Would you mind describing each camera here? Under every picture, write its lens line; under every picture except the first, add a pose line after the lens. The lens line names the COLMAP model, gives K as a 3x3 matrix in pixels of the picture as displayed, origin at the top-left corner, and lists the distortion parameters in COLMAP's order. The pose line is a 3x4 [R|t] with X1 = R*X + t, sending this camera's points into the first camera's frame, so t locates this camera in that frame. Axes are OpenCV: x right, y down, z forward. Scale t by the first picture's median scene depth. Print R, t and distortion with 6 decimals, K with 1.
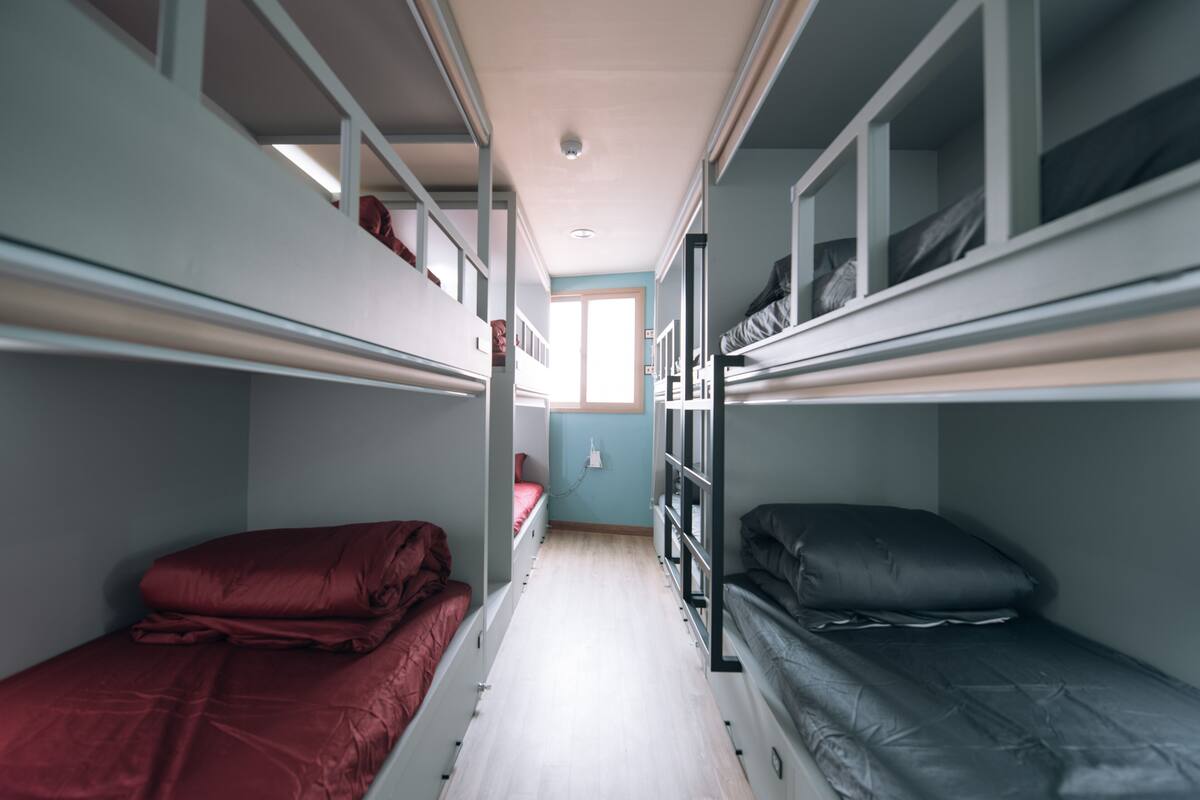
lens RADIAL K [[489.8, 0, 598.5], [0, 489.8, 397.9], [0, 0, 1]] dist [-0.000556, -0.000379]
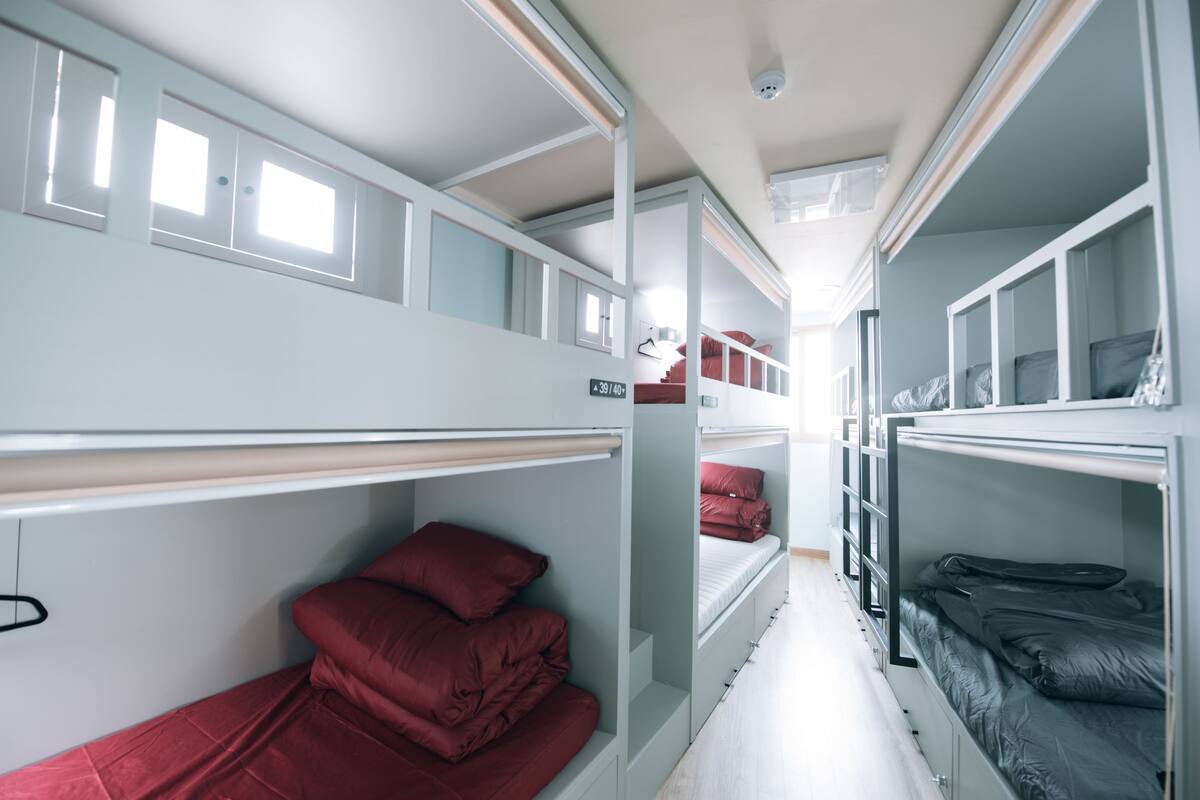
lens RADIAL K [[489.8, 0, 600.8], [0, 489.8, 395.1], [0, 0, 1]] dist [-0.000556, -0.000379]
pose [[0.954017, -0.015476, -0.299352, -0.078306], [0.009839, 0.999745, -0.020328, -0.104970], [0.299590, 0.016448, 0.953926, -0.373485]]
